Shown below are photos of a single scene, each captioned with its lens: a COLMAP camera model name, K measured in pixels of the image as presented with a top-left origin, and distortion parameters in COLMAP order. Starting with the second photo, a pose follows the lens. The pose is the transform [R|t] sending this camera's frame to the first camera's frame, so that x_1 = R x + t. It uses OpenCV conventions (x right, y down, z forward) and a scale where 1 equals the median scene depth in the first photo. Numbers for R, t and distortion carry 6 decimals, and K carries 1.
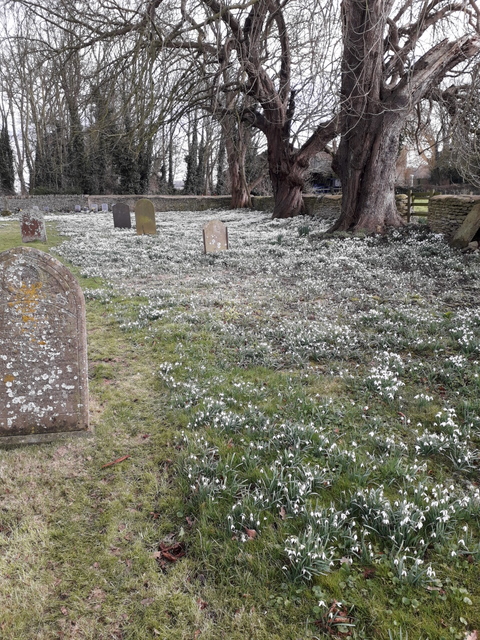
lens RADIAL K [[499.1, 0, 238.3], [0, 499.1, 321.5], [0, 0, 1]] dist [0.001331, -0.006793]
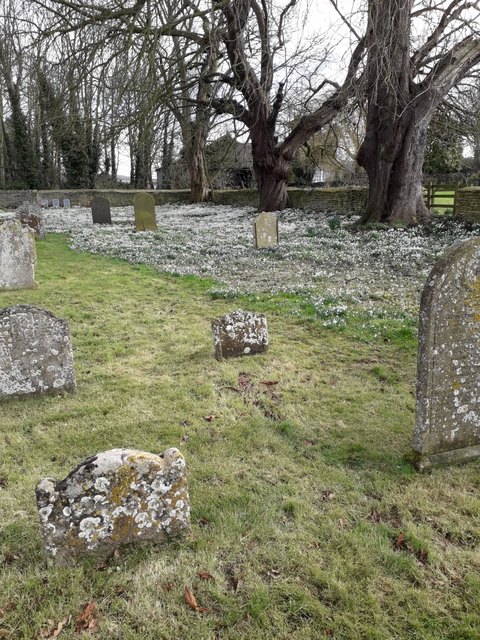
lens RADIAL K [[499.1, 0, 242.0], [0, 499.1, 318.5], [0, 0, 1]] dist [0.001331, -0.006793]
pose [[0.988247, -0.042753, 0.146766, -0.150240], [0.042094, 0.999085, 0.007598, -0.004487], [-0.146956, -0.001330, 0.989142, 0.027383]]
